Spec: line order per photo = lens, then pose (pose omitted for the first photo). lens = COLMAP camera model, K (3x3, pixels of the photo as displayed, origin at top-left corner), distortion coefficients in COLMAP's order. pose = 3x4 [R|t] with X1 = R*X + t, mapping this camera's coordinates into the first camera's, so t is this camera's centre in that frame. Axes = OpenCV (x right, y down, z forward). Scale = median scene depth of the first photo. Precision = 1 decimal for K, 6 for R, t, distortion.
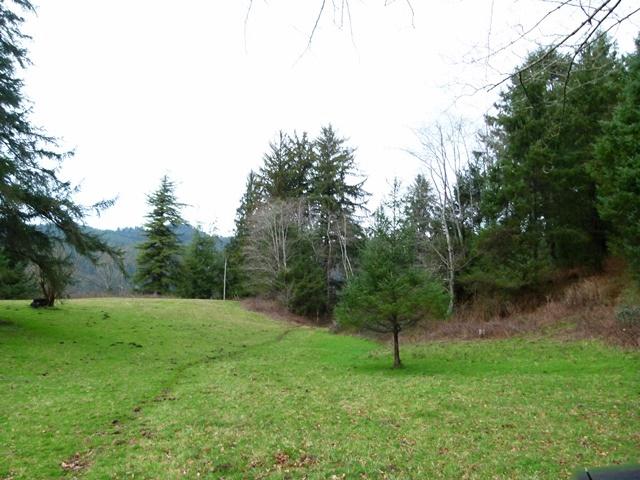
lens RADIAL K [[474.7, 0, 315.7], [0, 474.7, 234.5], [0, 0, 1]] dist [-0.055515, 0.047073]
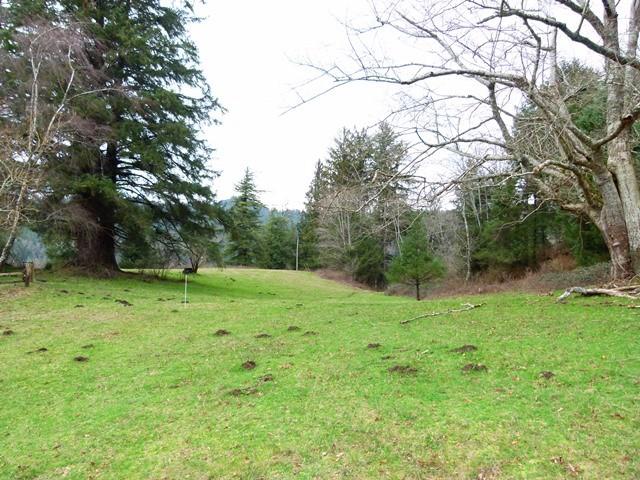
lens RADIAL K [[474.7, 0, 324.6], [0, 474.7, 233.3], [0, 0, 1]] dist [-0.055515, 0.047073]
pose [[0.994911, 0.001382, -0.100745, -0.003620], [0.004165, 0.998487, 0.054826, -0.025824], [0.100669, -0.054967, 0.993400, -0.216320]]
